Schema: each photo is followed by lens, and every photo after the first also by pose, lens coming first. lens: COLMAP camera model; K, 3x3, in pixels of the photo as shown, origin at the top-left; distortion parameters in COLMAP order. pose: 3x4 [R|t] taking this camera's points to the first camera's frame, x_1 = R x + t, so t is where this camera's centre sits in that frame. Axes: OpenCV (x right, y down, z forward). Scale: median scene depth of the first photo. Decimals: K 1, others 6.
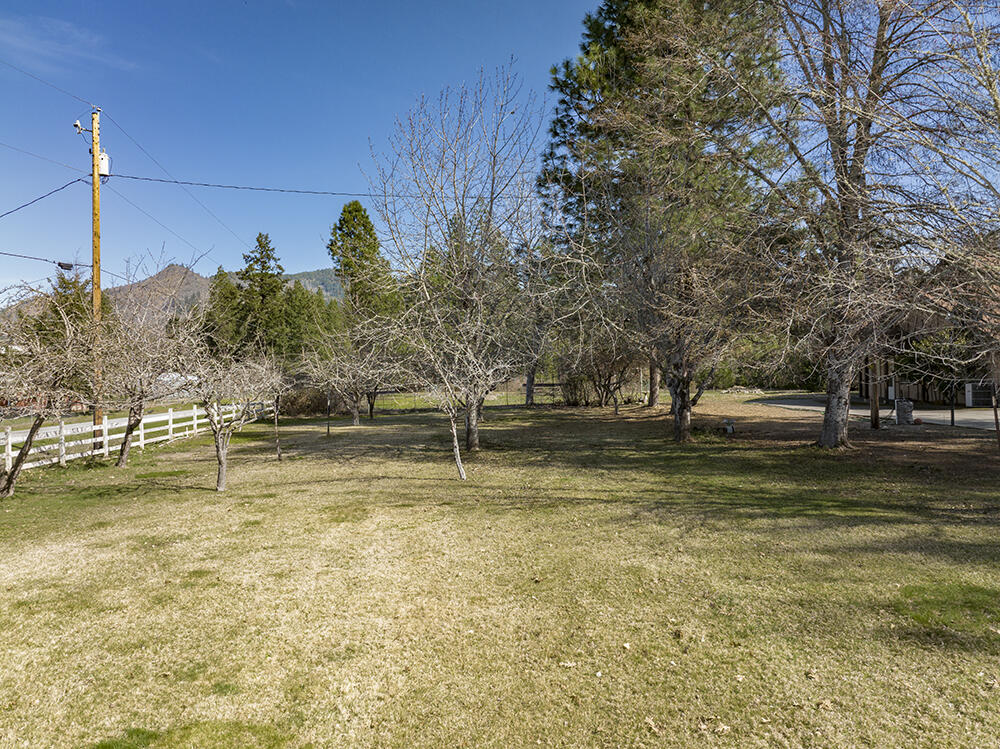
lens RADIAL K [[705.4, 0, 497.9], [0, 705.4, 370.5], [0, 0, 1]] dist [-0.065563, 0.042515]
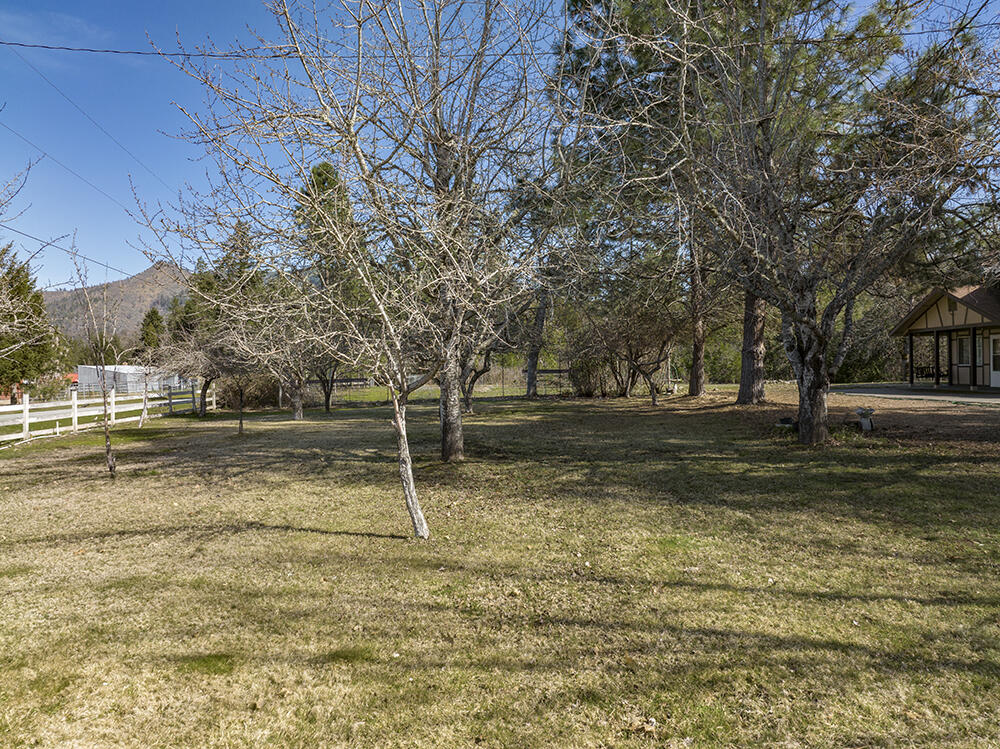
lens RADIAL K [[705.4, 0, 497.9], [0, 705.4, 370.5], [0, 0, 1]] dist [-0.065563, 0.042515]
pose [[0.999920, 0.001867, 0.012473, -0.004222], [-0.001891, 0.999997, 0.001848, 0.025248], [-0.012470, -0.001872, 0.999921, 0.272856]]
